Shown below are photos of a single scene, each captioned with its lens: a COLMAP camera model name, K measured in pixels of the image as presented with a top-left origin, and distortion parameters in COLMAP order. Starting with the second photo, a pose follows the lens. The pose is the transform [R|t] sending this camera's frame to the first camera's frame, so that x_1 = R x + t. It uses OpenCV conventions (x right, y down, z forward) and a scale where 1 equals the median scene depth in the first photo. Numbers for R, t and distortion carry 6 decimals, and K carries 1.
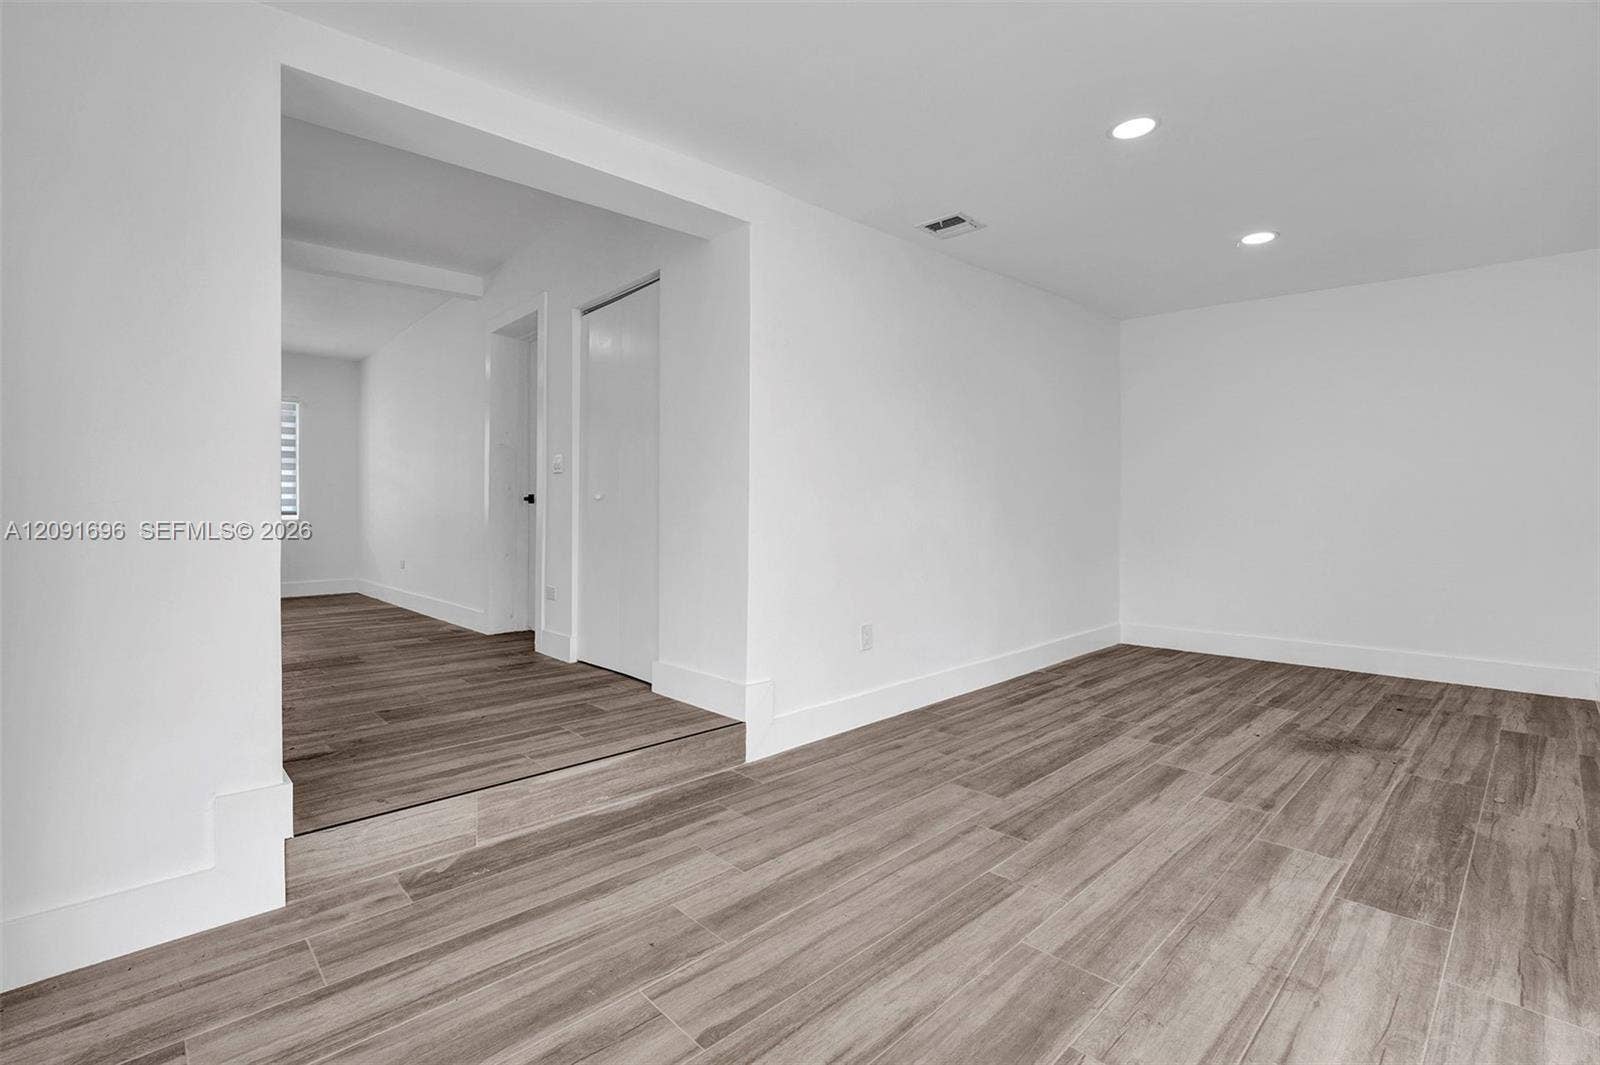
lens RADIAL K [[720.9, 0, 794.5], [0, 720.9, 521.8], [0, 0, 1]] dist [-0.016266, 0.000849]
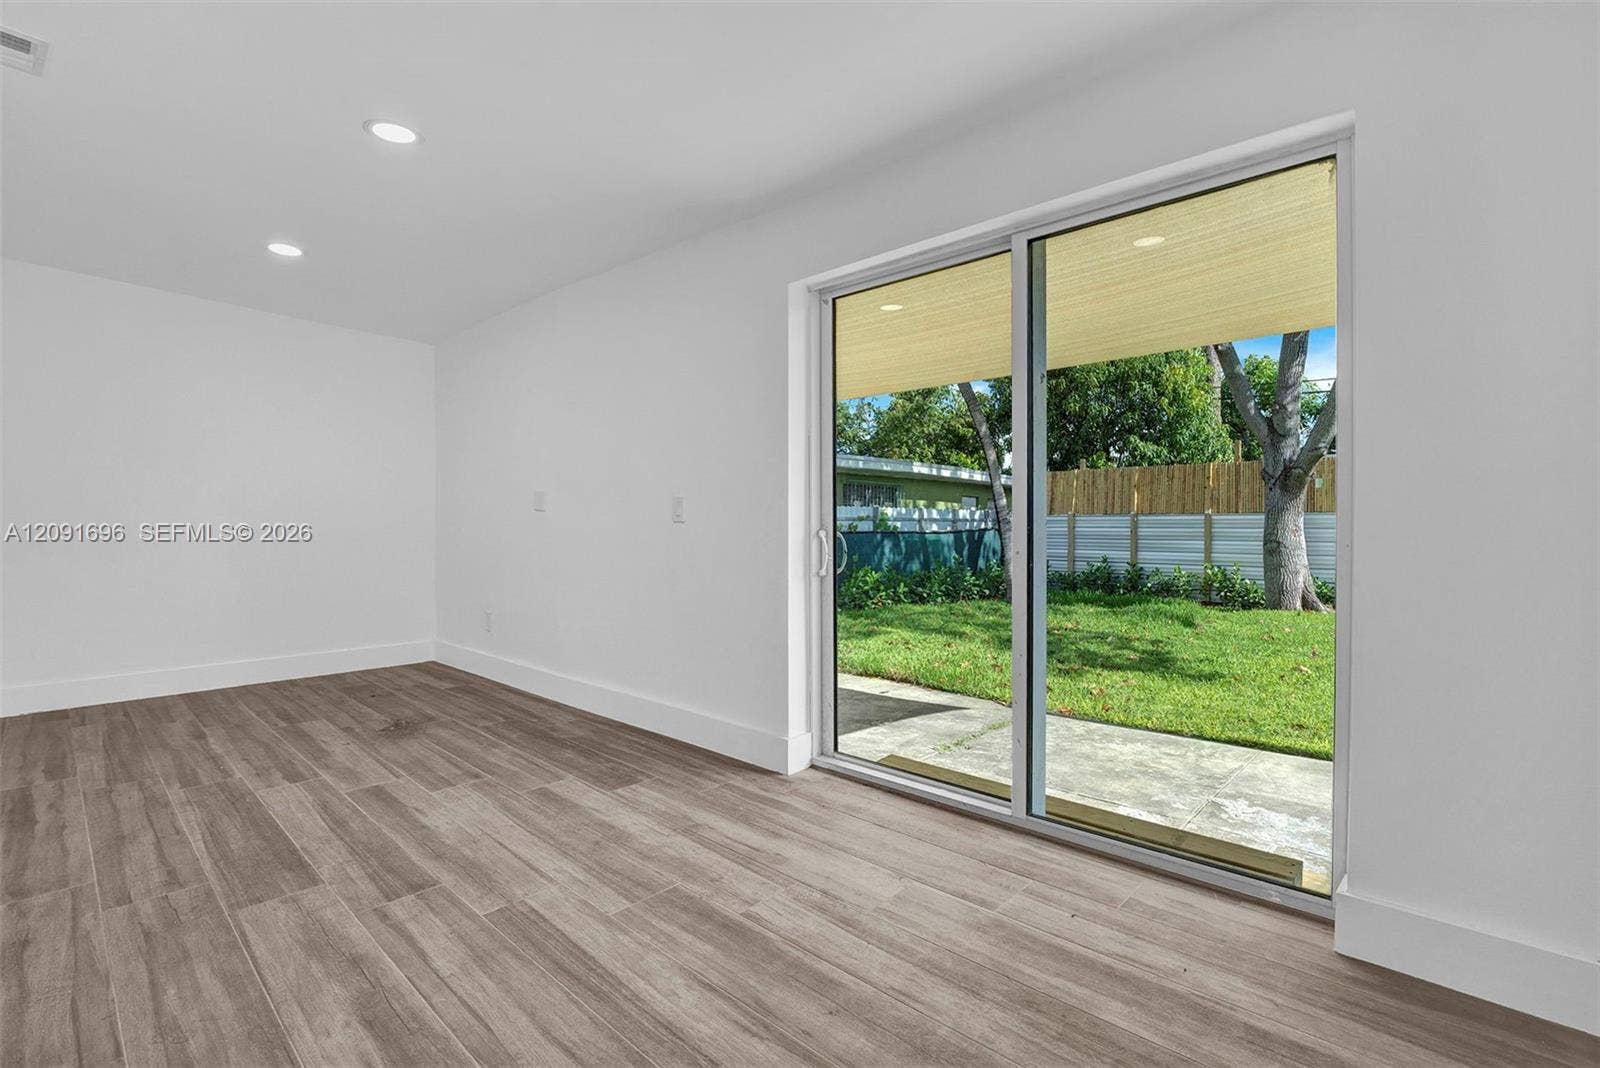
lens RADIAL K [[720.9, 0, 793.7], [0, 720.9, 533.4], [0, 0, 1]] dist [-0.016266, 0.000849]
pose [[-0.041100, -0.007174, 0.999129, -0.556522], [0.018321, 0.999801, 0.007933, -0.004046], [-0.998987, 0.018631, -0.040960, 0.524347]]
